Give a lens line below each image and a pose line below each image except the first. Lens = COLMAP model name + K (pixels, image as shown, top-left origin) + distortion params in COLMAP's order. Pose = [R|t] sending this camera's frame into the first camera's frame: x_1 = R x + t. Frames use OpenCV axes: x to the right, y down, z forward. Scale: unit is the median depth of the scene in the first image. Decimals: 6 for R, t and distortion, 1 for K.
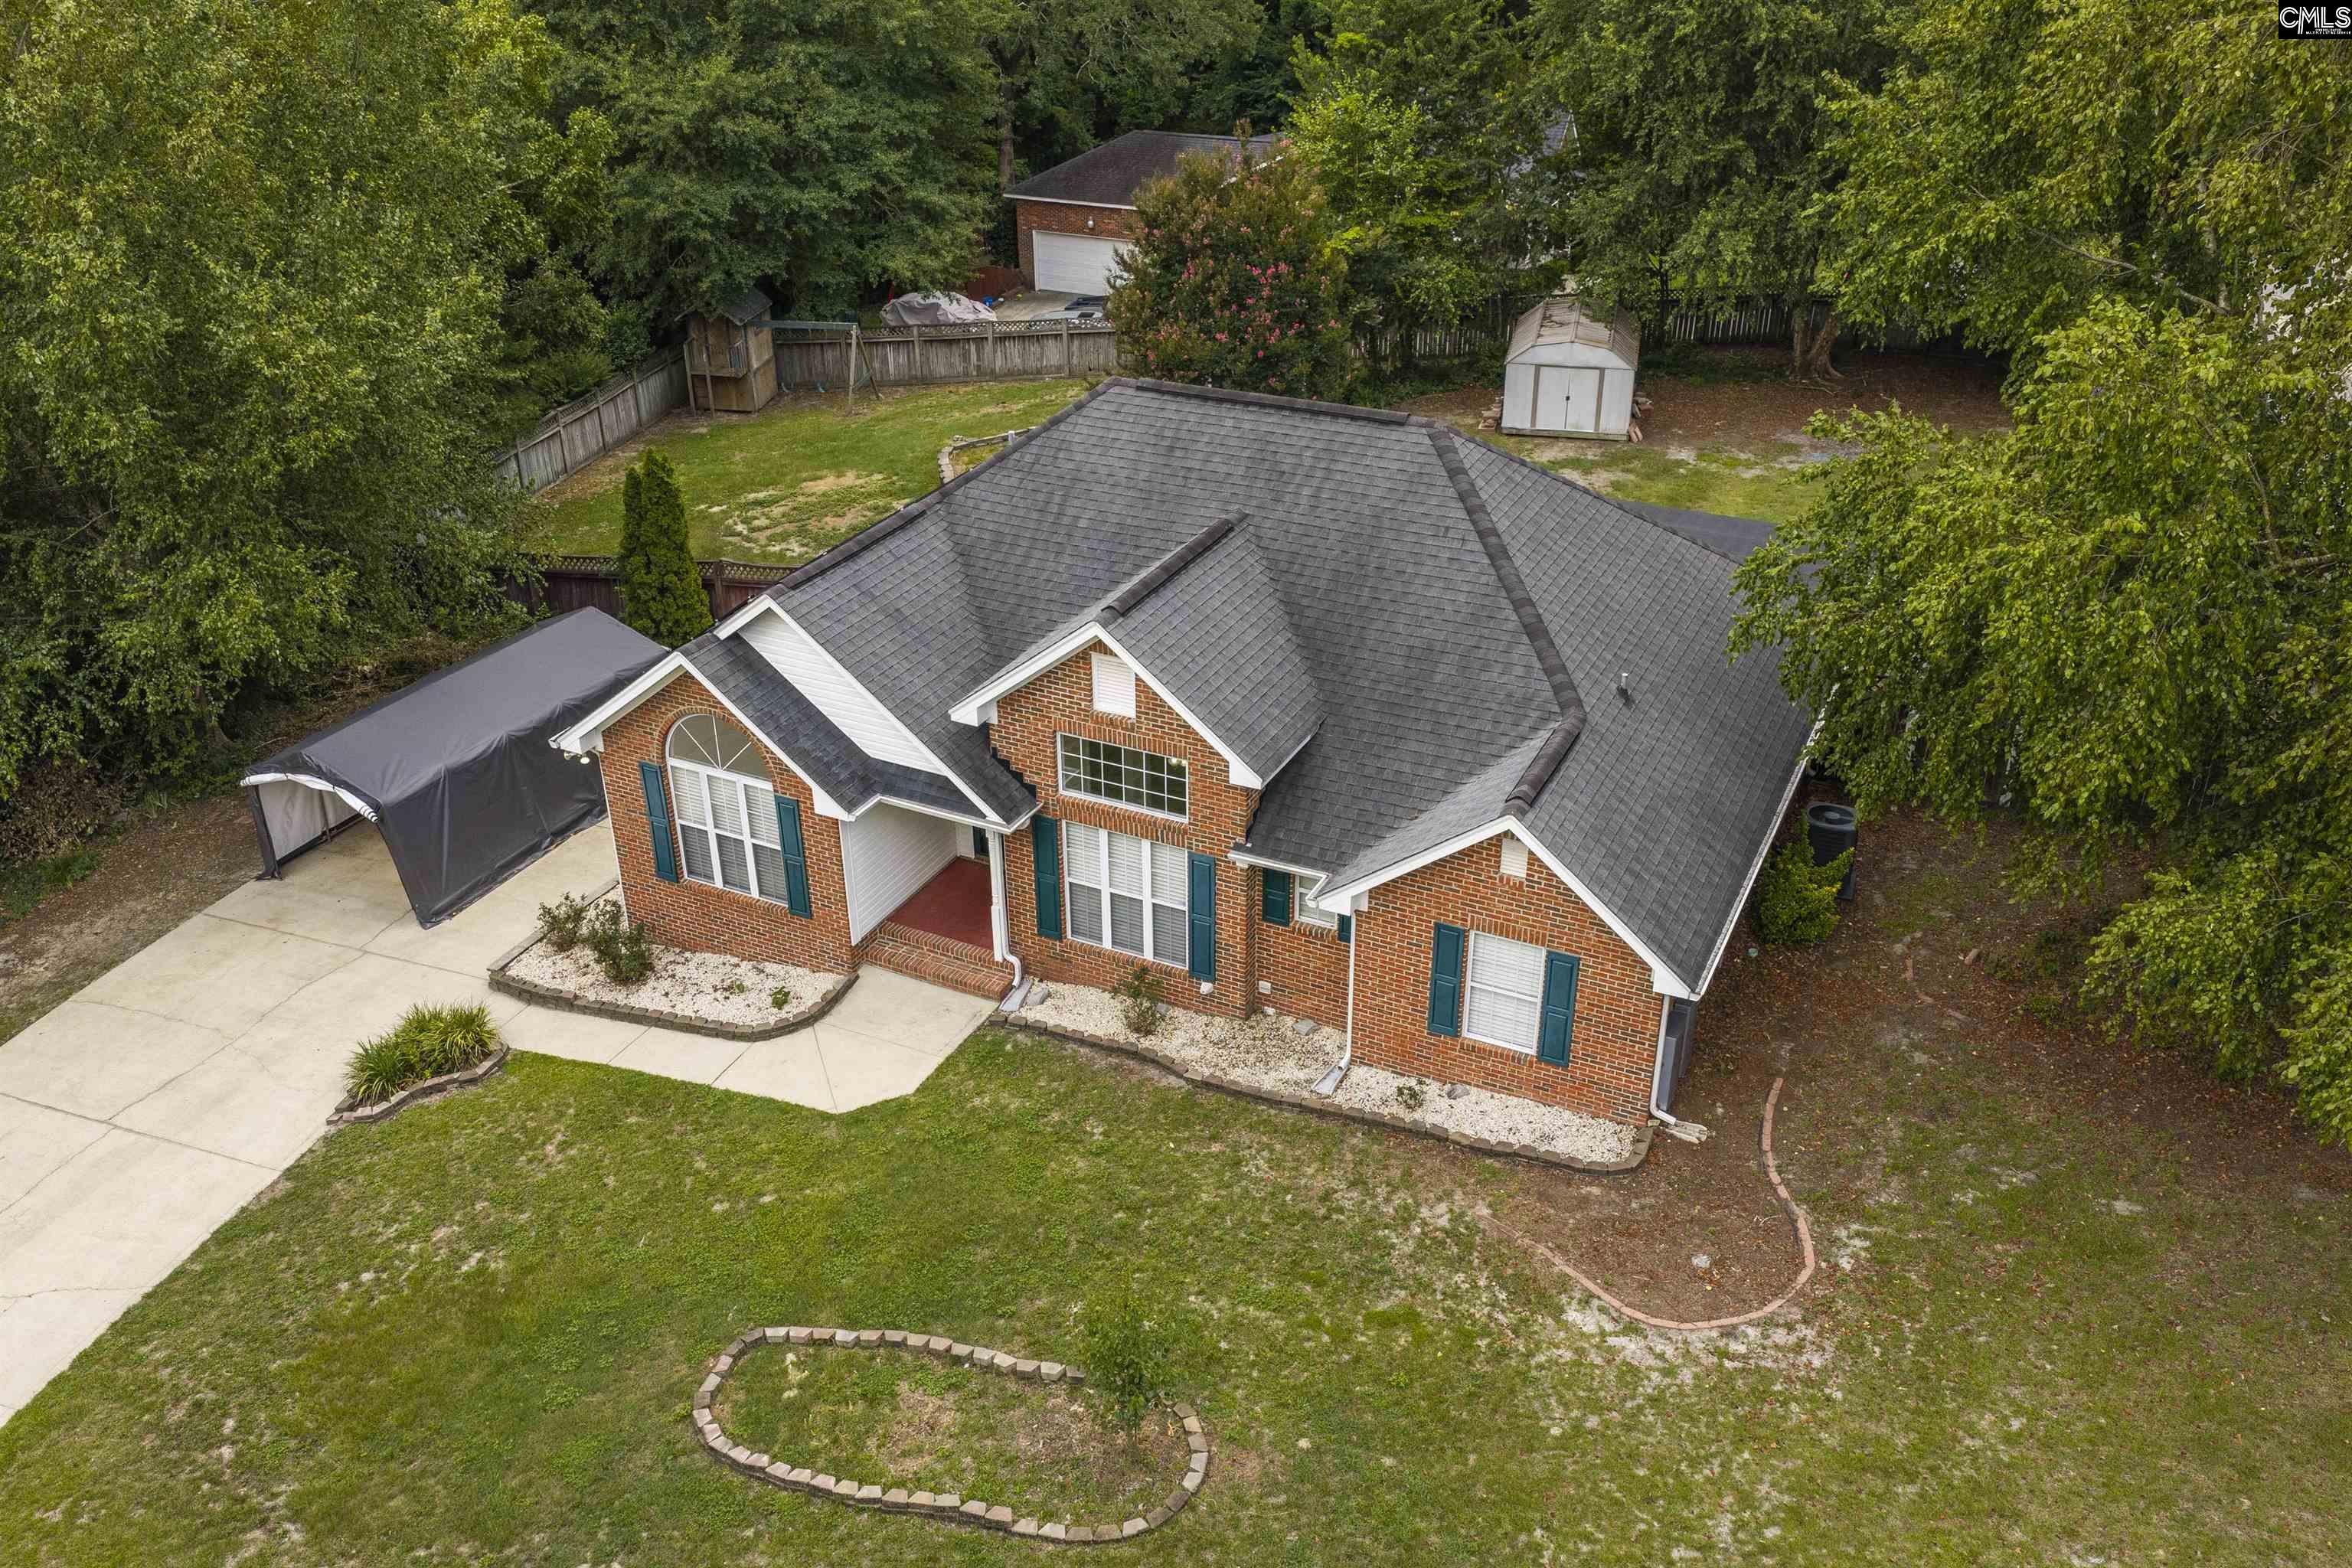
lens RADIAL K [[1947.9, 0, 1178.8], [0, 1947.9, 810.8], [0, 0, 1]] dist [0.007473, -0.014405]
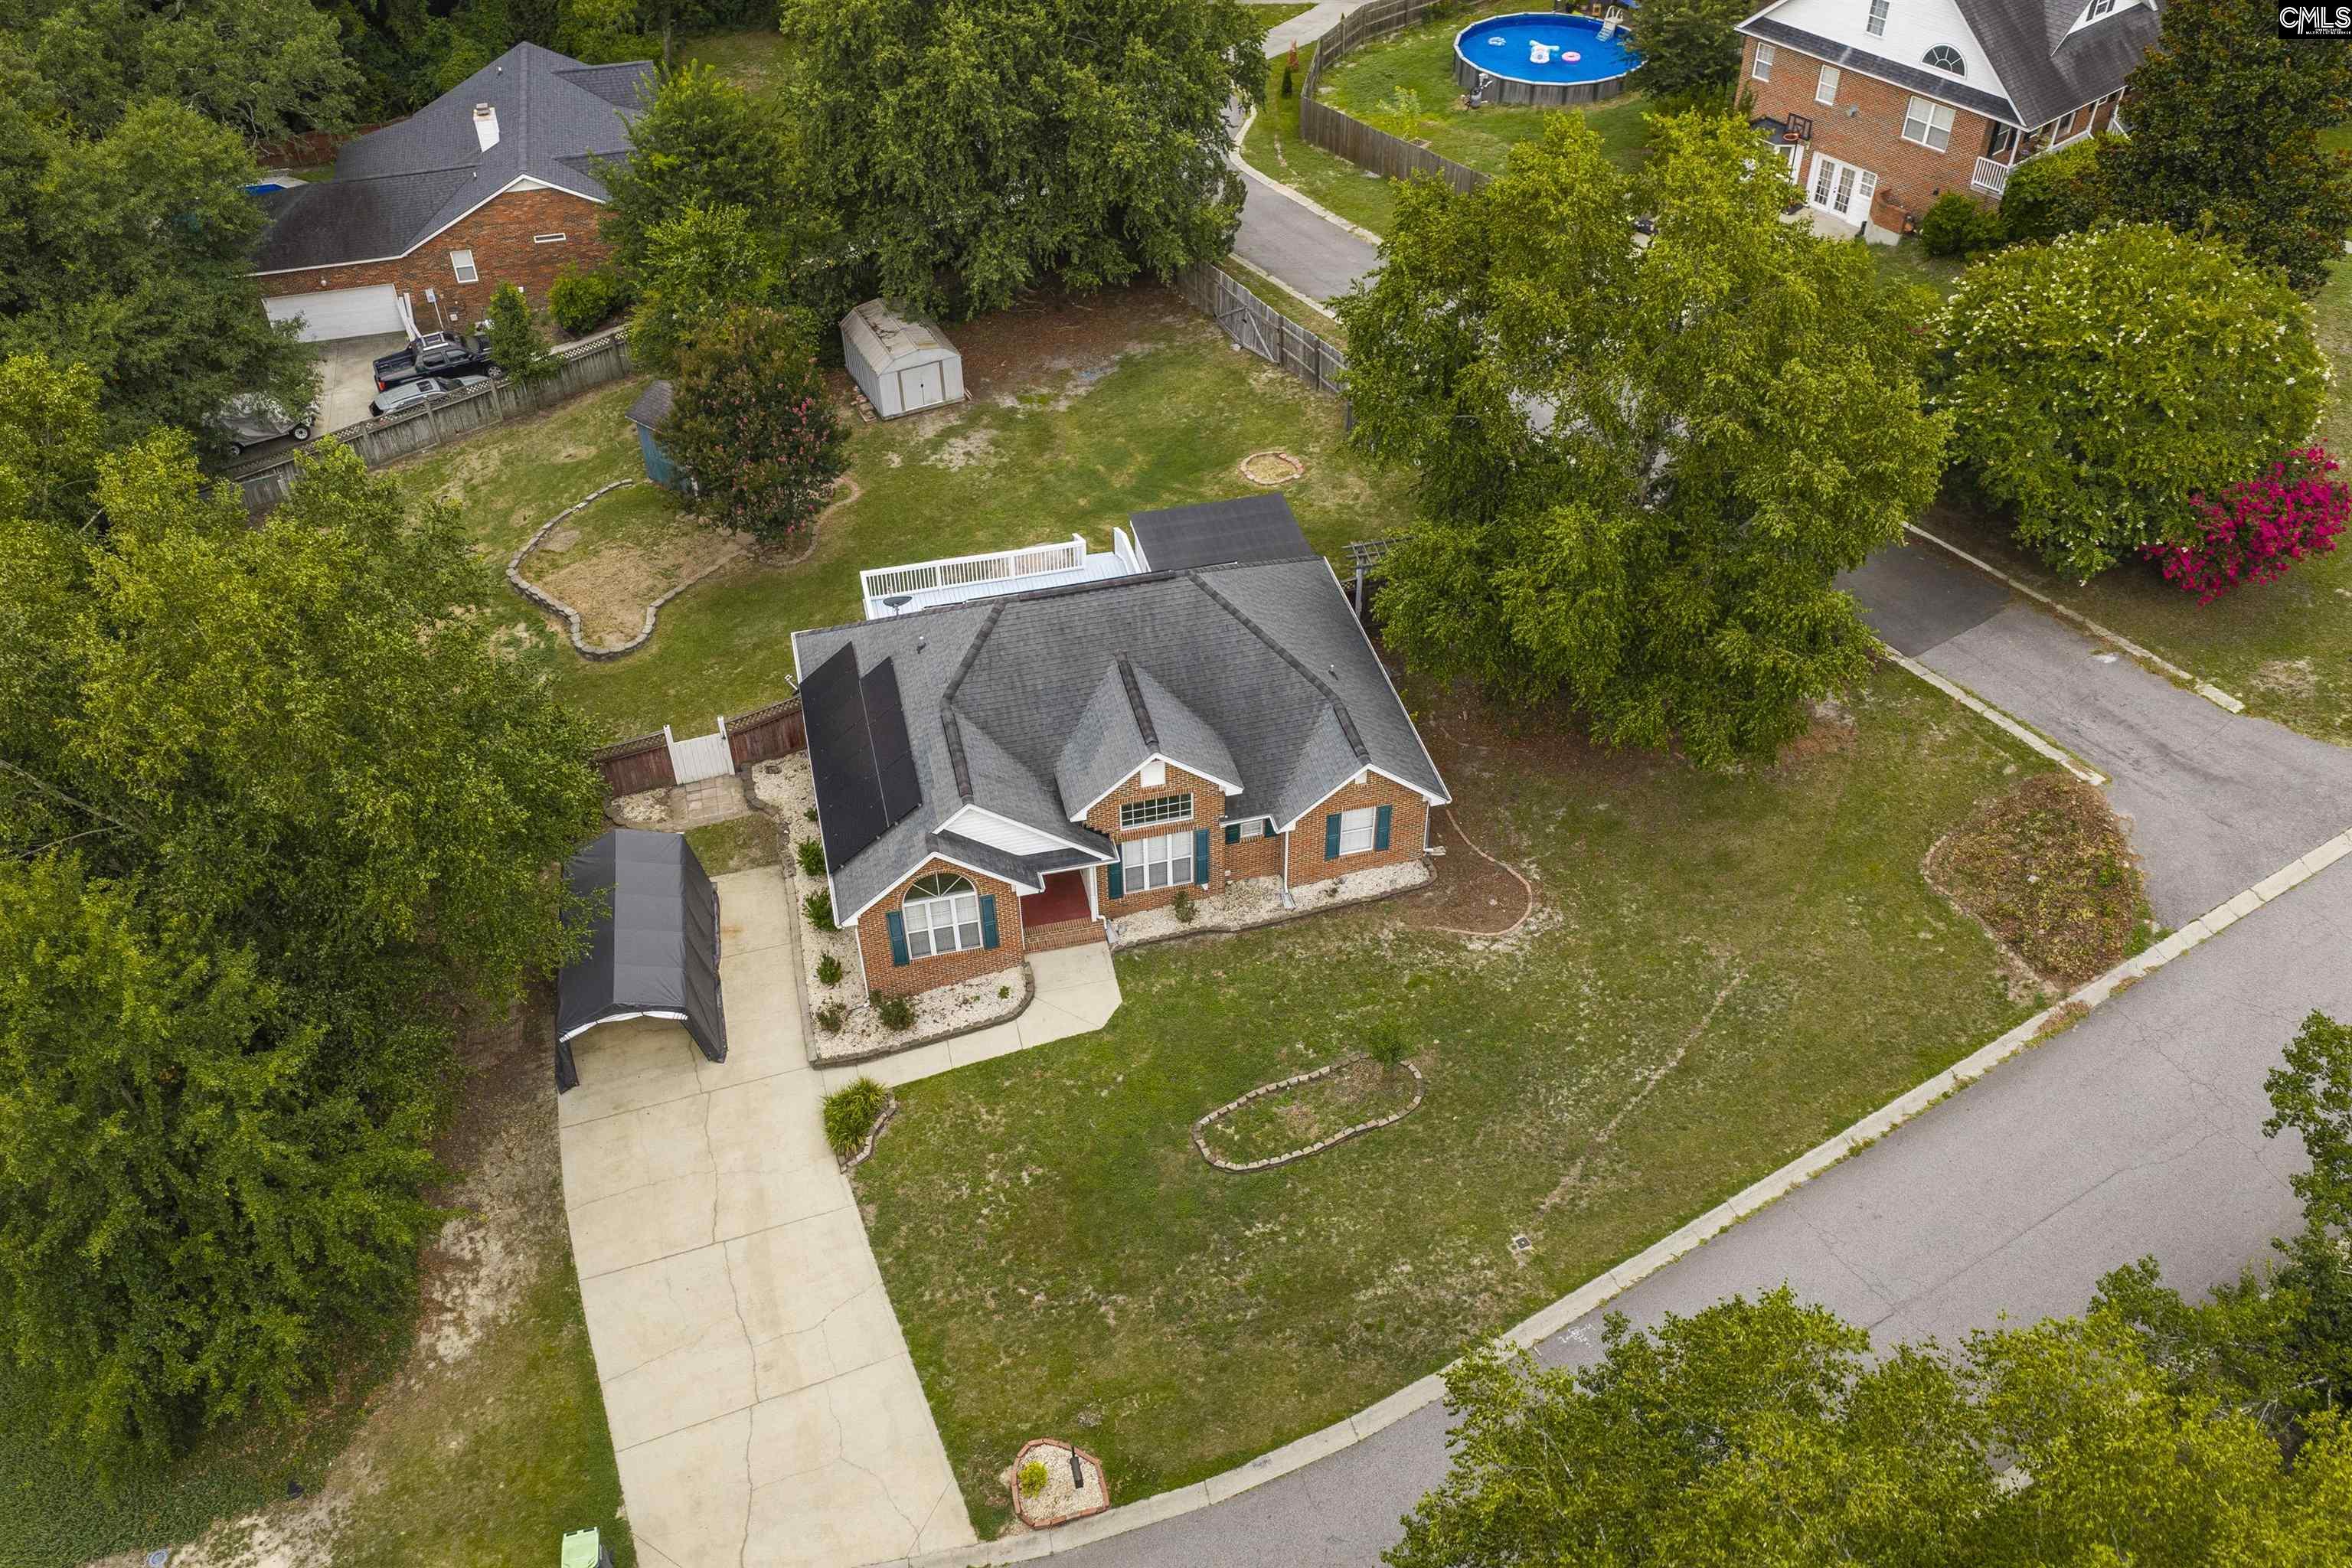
lens RADIAL K [[1947.9, 0, 1178.8], [0, 1947.9, 810.8], [0, 0, 1]] dist [0.007473, -0.014405]
pose [[0.771339, -0.428174, 0.470854, -0.928261], [0.318185, 0.900189, 0.297351, -0.590462], [-0.551175, -0.079540, 0.830590, -0.647573]]
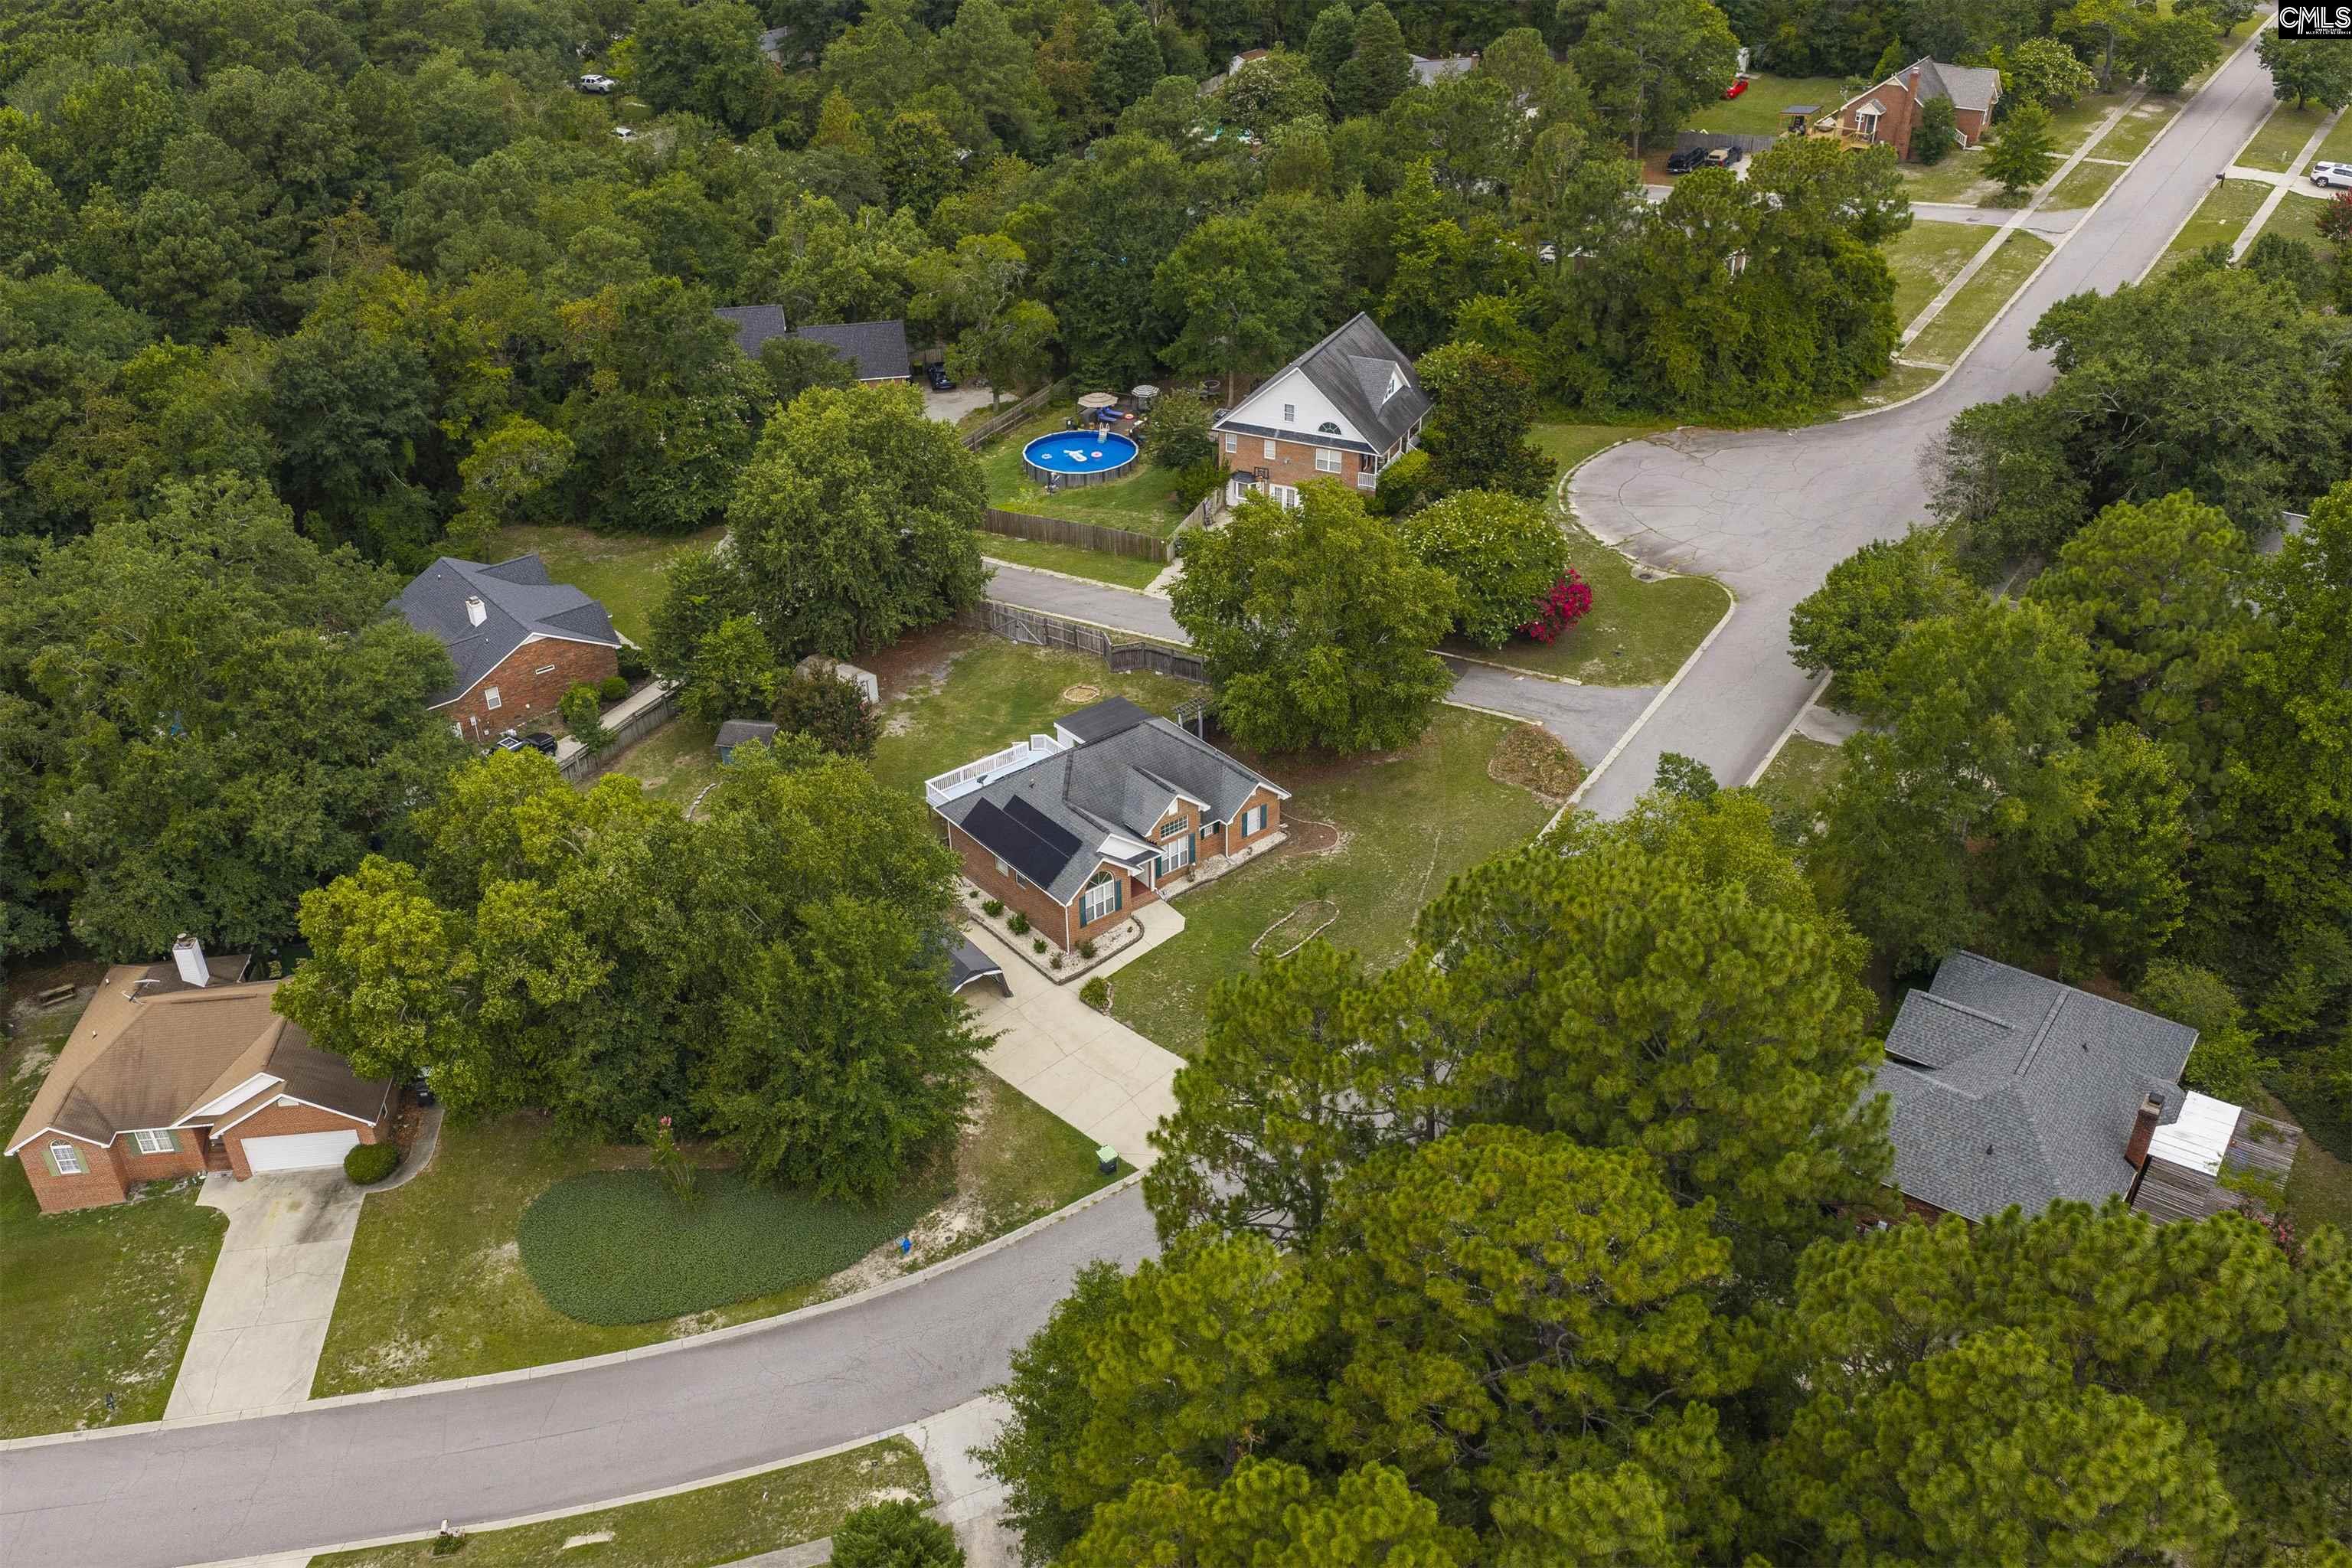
lens RADIAL K [[1947.9, 0, 1178.8], [0, 1947.9, 810.8], [0, 0, 1]] dist [0.007473, -0.014405]
pose [[0.422379, -0.480930, 0.768311, -3.158465], [0.448935, 0.847362, 0.283610, -1.205310], [-0.787435, 0.225131, 0.573814, -1.384455]]
